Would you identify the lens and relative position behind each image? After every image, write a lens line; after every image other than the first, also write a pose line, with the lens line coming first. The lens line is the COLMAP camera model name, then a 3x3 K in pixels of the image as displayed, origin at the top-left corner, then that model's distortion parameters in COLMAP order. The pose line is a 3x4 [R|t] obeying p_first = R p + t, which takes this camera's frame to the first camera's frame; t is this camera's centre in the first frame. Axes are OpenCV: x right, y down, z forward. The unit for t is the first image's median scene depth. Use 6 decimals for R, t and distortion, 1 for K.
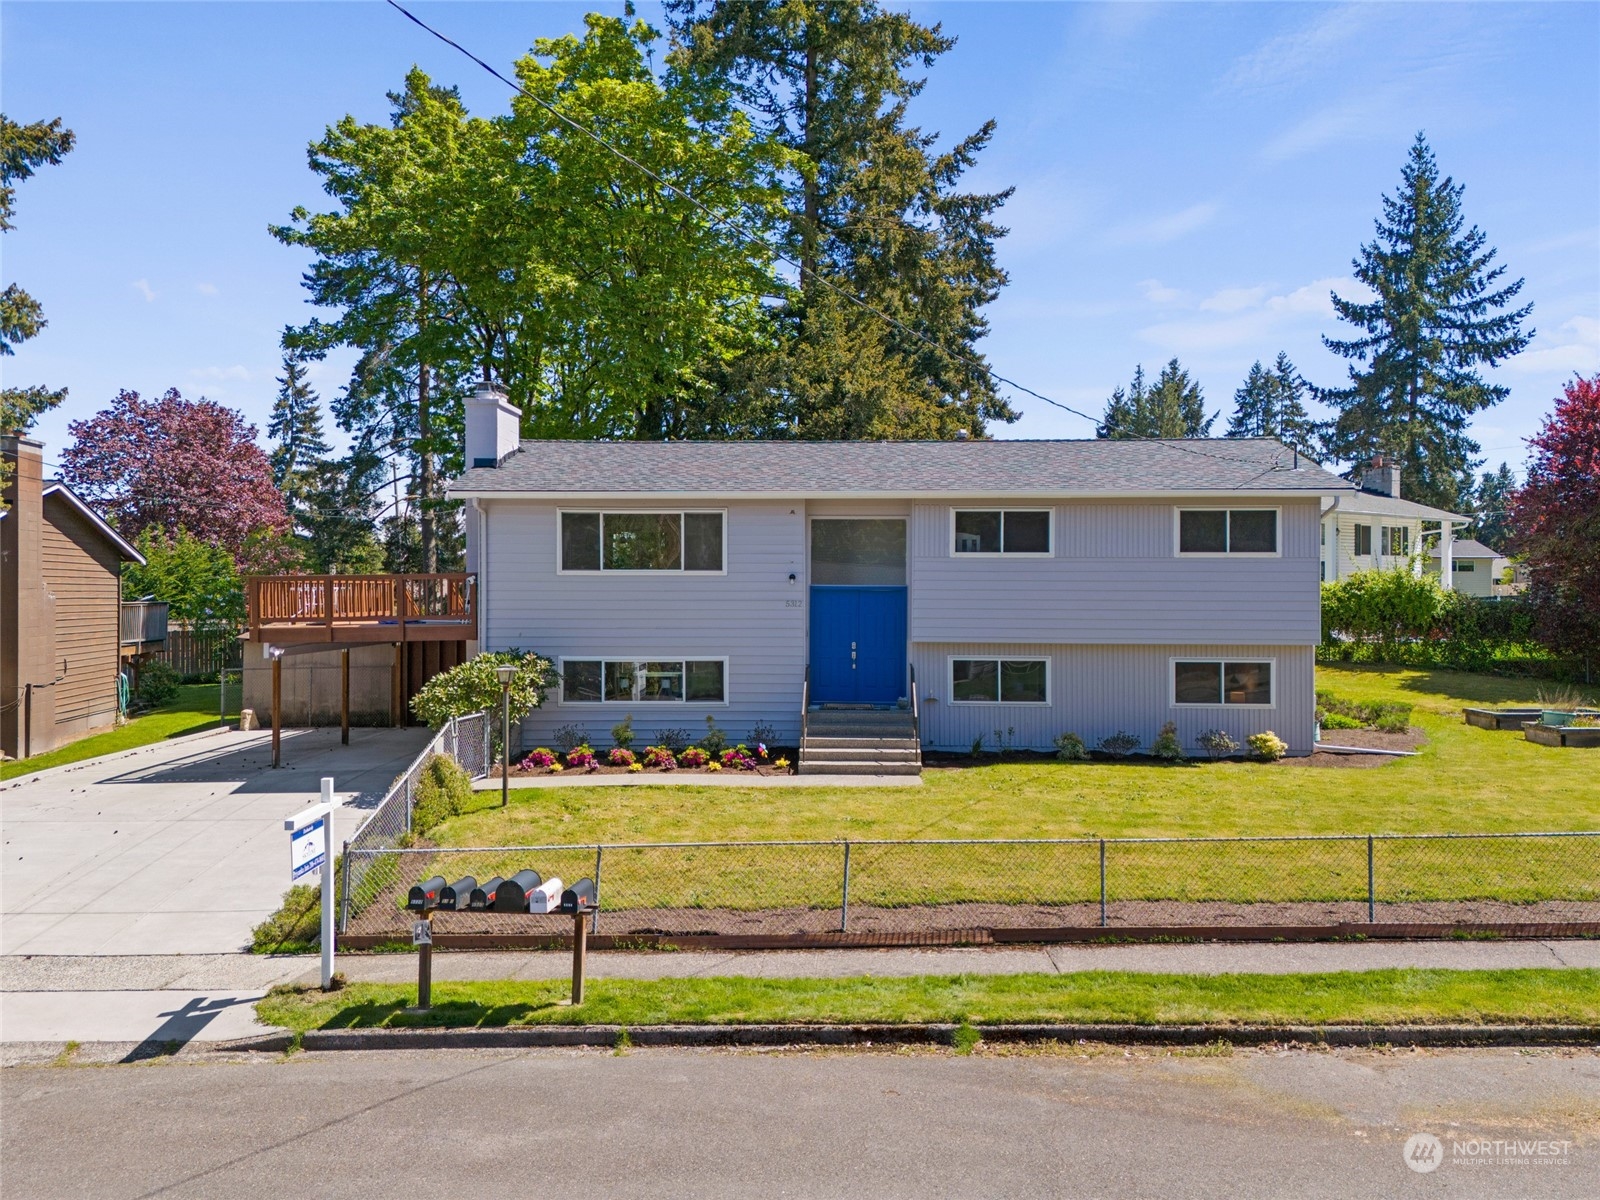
lens RADIAL K [[1177.1, 0, 800.0], [0, 1177.1, 600.0], [0, 0, 1]] dist [0.069656, -0.062018]
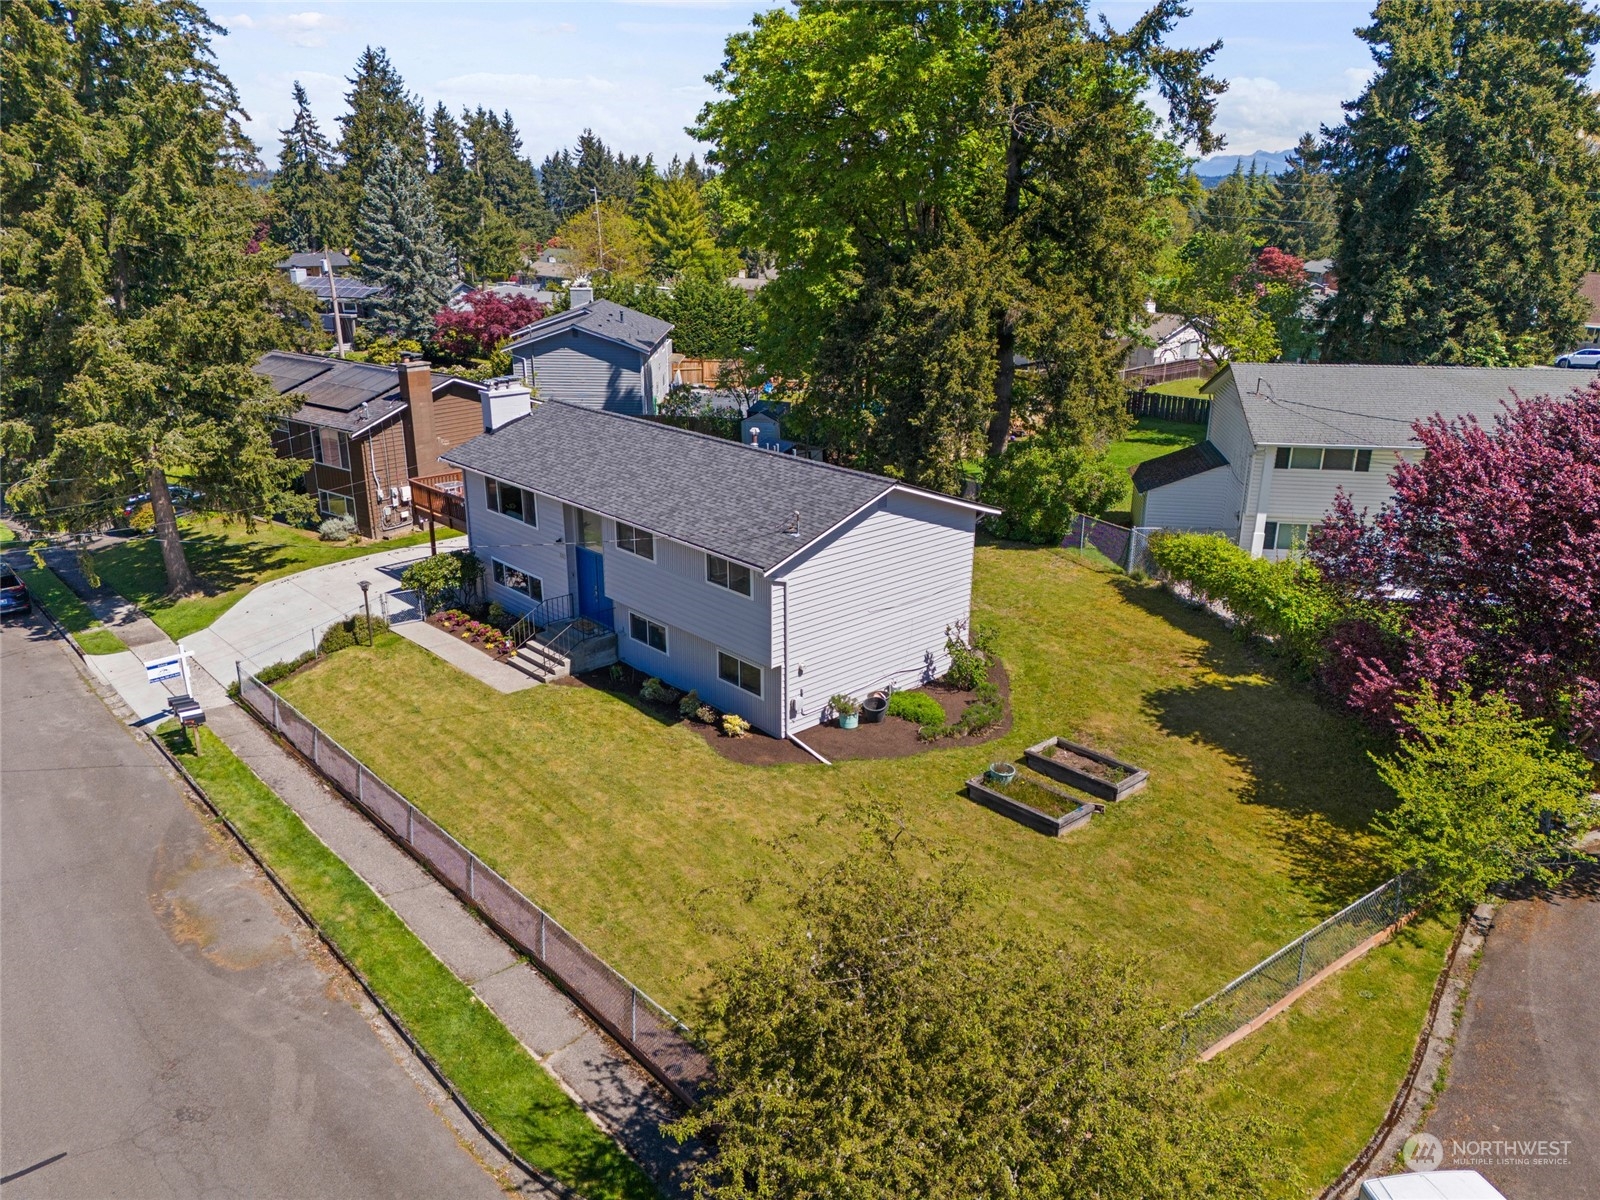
lens RADIAL K [[1177.1, 0, 800.0], [0, 1177.1, 600.0], [0, 0, 1]] dist [0.069656, -0.062018]
pose [[0.691344, 0.240764, -0.681232, 1.341450], [-0.008803, 0.945584, 0.325259, -0.471638], [0.722473, -0.218869, 0.655843, 0.164209]]
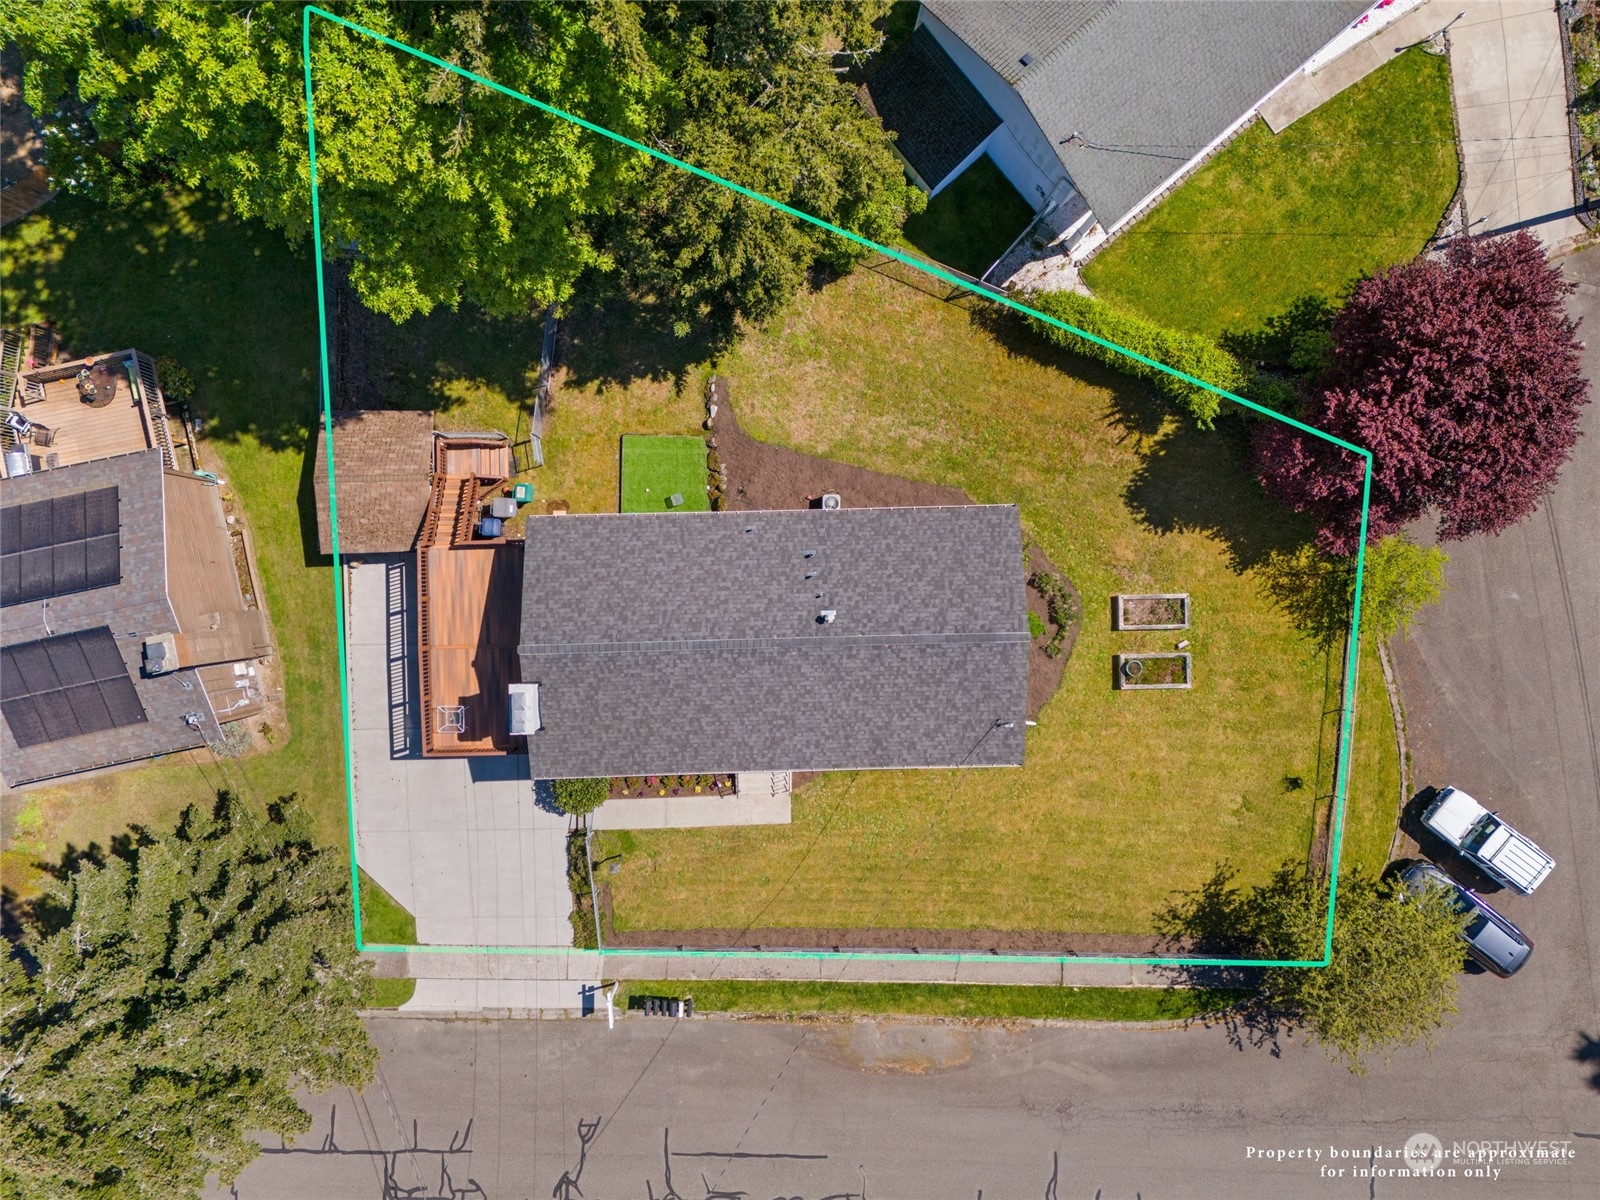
lens RADIAL K [[1177.1, 0, 800.0], [0, 1177.1, 600.0], [0, 0, 1]] dist [0.069656, -0.062018]
pose [[0.998771, -0.045911, 0.018662, 0.083564], [-0.019073, -0.008537, 0.999782, -1.901166], [-0.045742, -0.998909, -0.009402, 1.257898]]
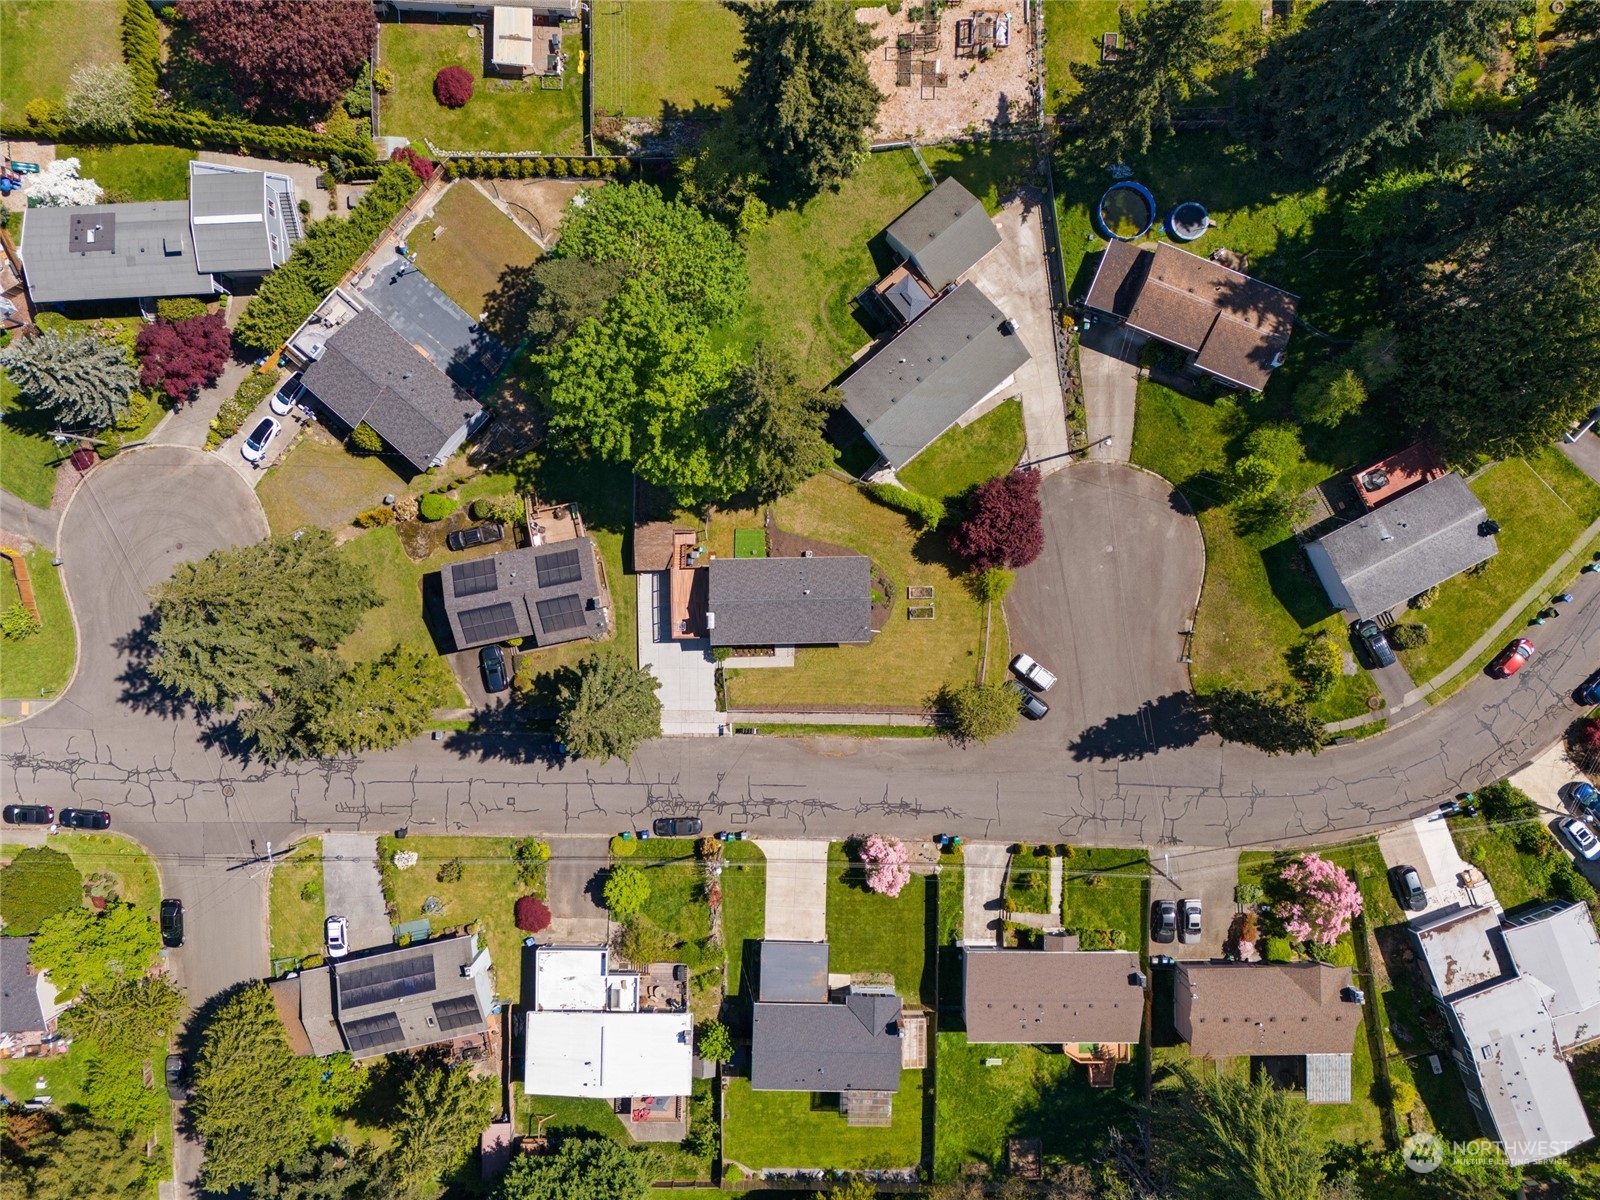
lens RADIAL K [[1177.1, 0, 800.0], [0, 1177.1, 600.0], [0, 0, 1]] dist [0.069656, -0.062018]
pose [[0.998741, -0.039915, 0.030384, -0.044578], [-0.030683, -0.006912, 0.999505, -5.625637], [-0.039685, -0.999179, -0.008128, 1.224576]]
